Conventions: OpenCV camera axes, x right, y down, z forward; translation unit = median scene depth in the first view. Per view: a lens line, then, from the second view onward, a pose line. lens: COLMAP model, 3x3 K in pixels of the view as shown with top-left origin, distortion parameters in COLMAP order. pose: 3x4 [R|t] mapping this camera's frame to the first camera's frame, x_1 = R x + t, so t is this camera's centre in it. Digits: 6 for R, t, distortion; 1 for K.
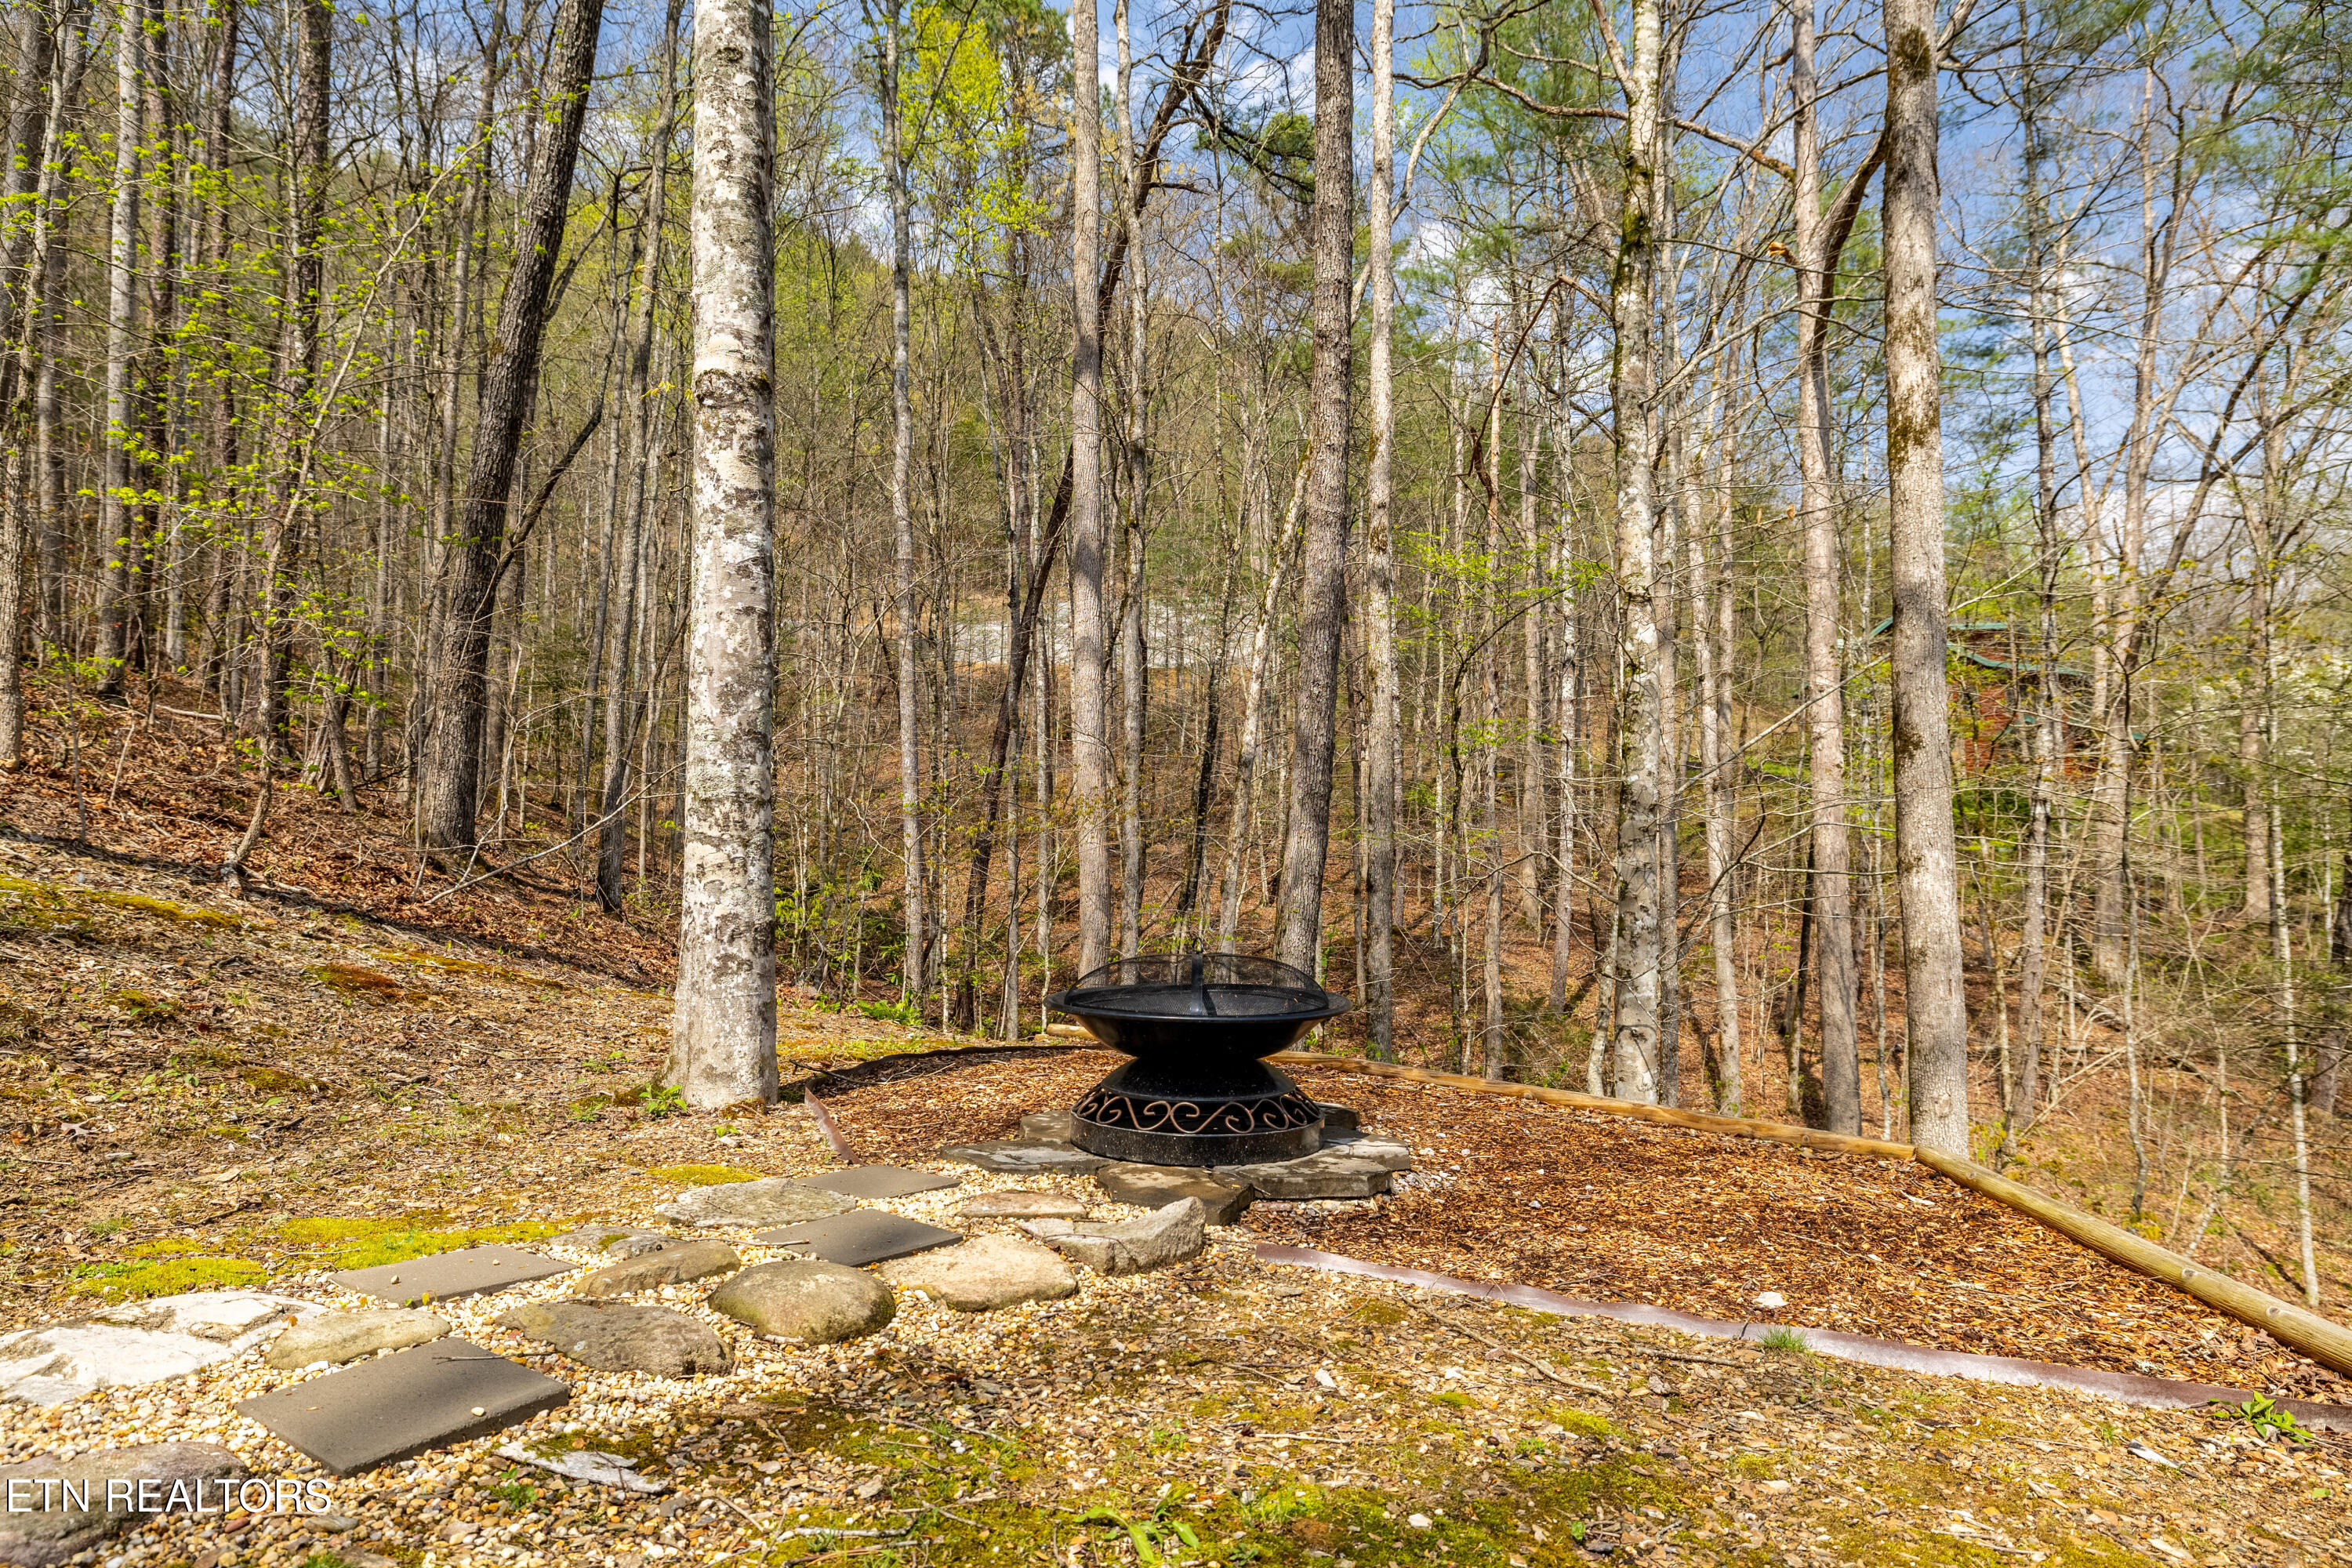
lens RADIAL K [[1348.6, 0, 1176.0], [0, 1348.6, 784.0], [0, 0, 1]] dist [-0.001783, -0.000275]
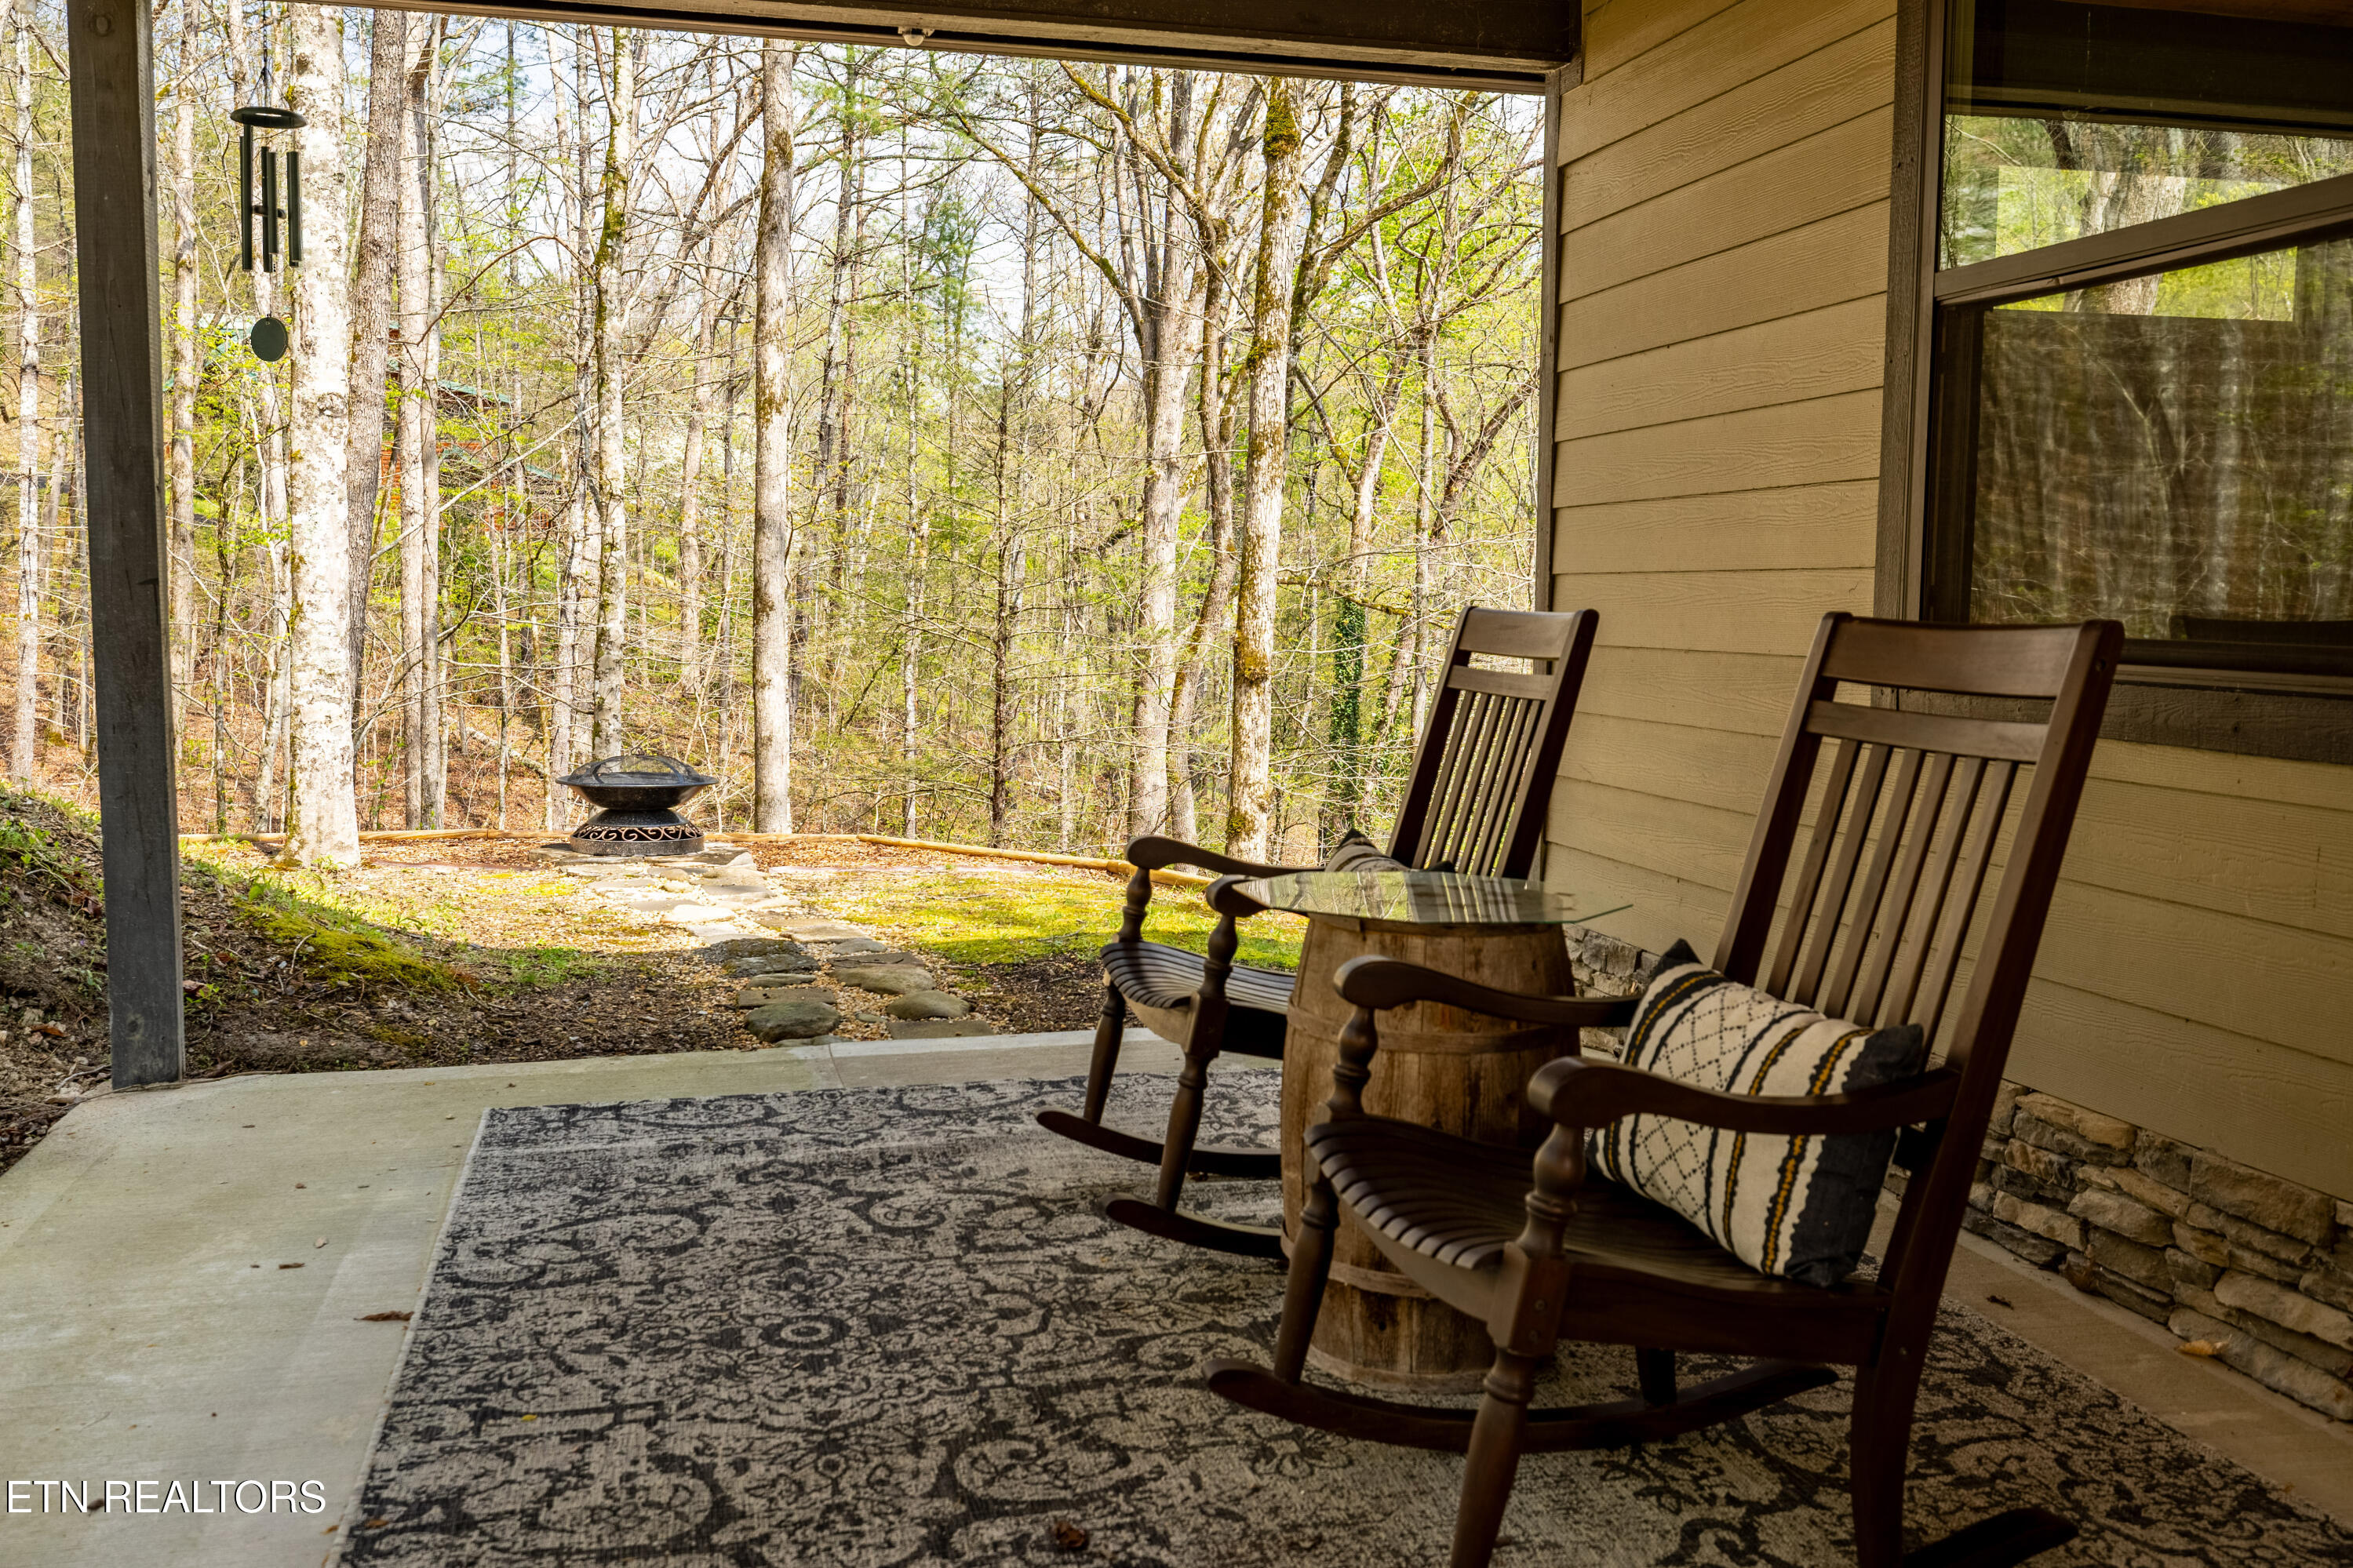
lens RADIAL K [[2020.8, 0, 1176.5], [0, 2020.8, 784.0], [0, 0, 1]] dist [0.000097, -0.000120]
pose [[0.583876, -0.055084, 0.809972, -1.072513], [-0.062070, 0.991746, 0.112190, -0.116787], [-0.809467, -0.115780, 0.575638, -0.746373]]
